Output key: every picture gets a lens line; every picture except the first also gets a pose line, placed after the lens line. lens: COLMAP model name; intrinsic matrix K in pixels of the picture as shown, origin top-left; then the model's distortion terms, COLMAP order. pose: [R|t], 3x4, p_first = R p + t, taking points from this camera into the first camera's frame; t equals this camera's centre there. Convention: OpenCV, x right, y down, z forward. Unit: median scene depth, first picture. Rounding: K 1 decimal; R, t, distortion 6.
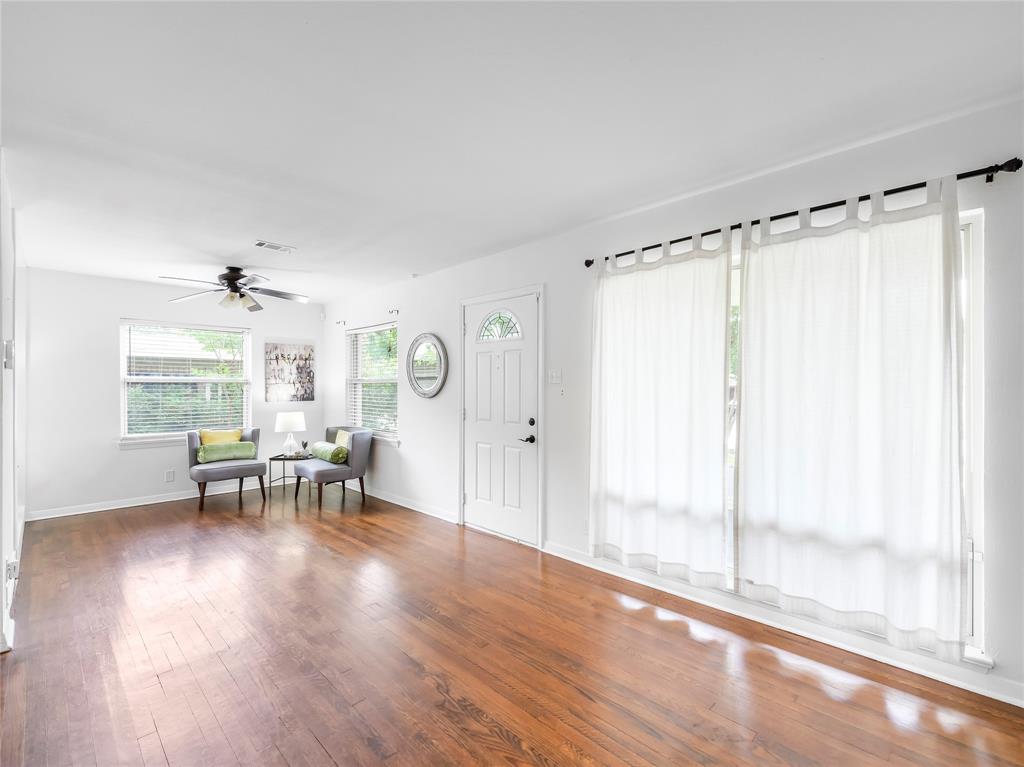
lens RADIAL K [[463.3, 0, 509.2], [0, 463.3, 387.8], [0, 0, 1]] dist [0.002861, -0.000157]
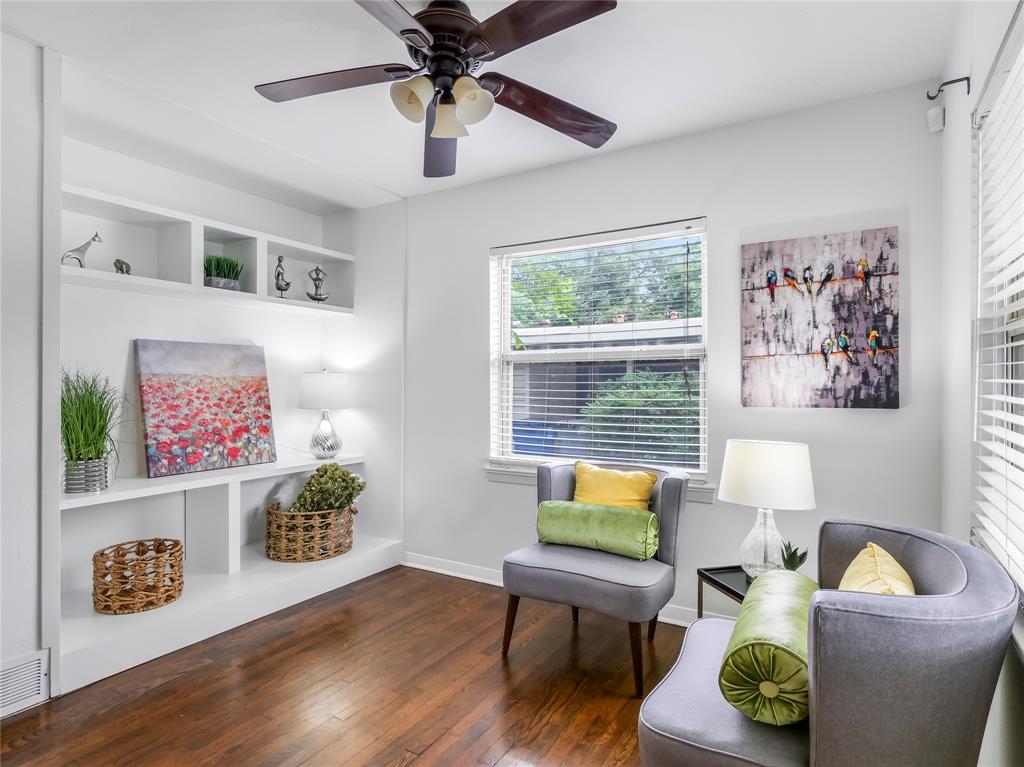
lens RADIAL K [[569.9, 0, 507.8], [0, 569.9, 381.9], [0, 0, 1]] dist [0.000331, 0.001960]
pose [[0.233551, -0.001325, -0.972344, -0.131601], [-0.001331, 0.999998, -0.001682, 0.012531], [0.972344, 0.001687, 0.233548, 0.727712]]
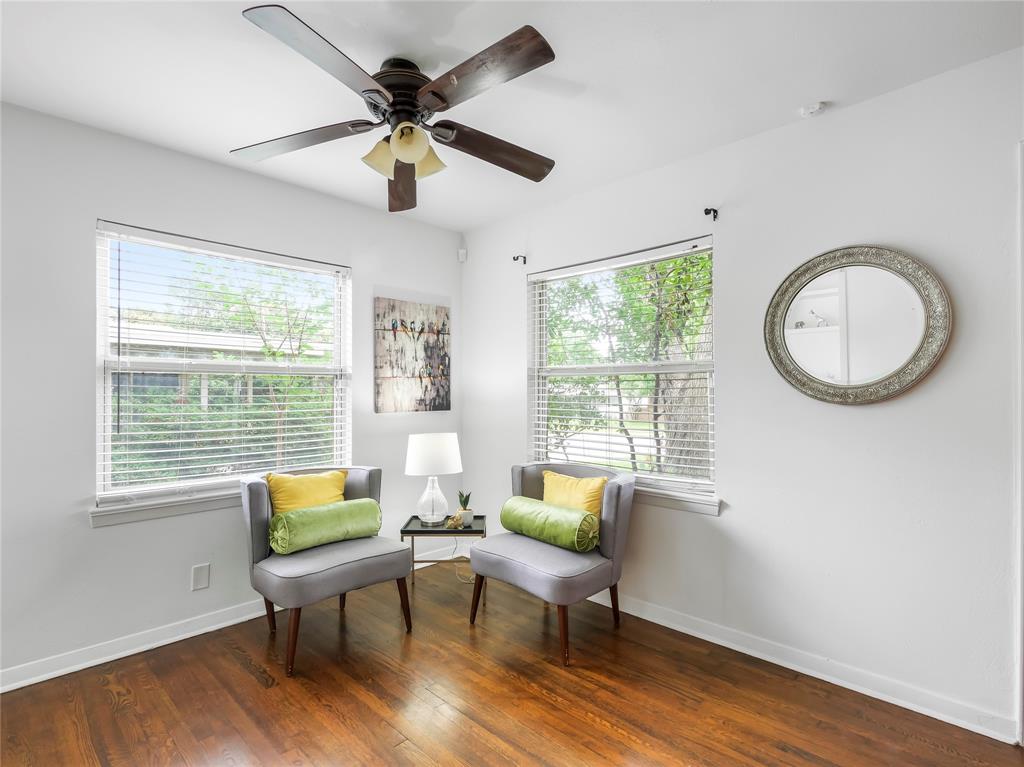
lens RADIAL K [[511.5, 0, 506.8], [0, 511.5, 391.2], [0, 0, 1]] dist [0.003992, 0.000057]
pose [[0.999981, -0.000908, 0.006102, -0.391719], [0.000947, 0.999980, -0.006332, 0.010673], [-0.006096, 0.006337, 0.999961, 0.445593]]
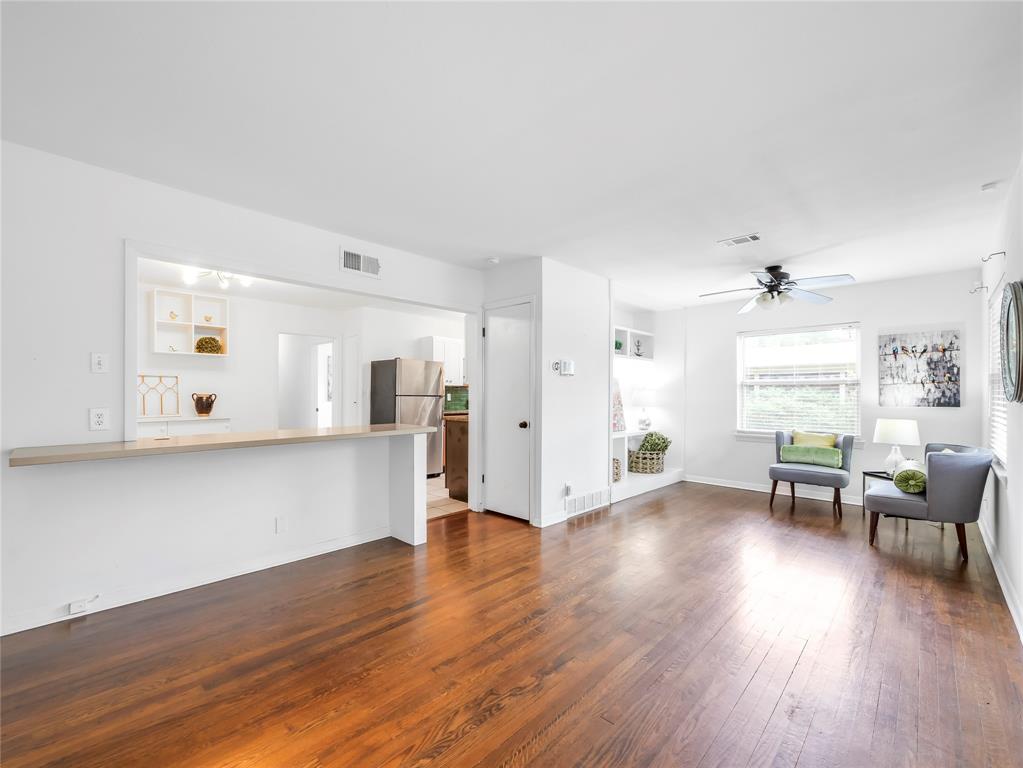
lens RADIAL K [[439.3, 0, 511.4], [0, 439.3, 390.4], [0, 0, 1]] dist [-0.001760, -0.000321]
pose [[0.021330, -0.005514, -0.999757, 0.258188], [-0.004932, 0.999972, -0.005621, 0.010243], [0.999760, 0.005051, 0.021302, 0.324457]]
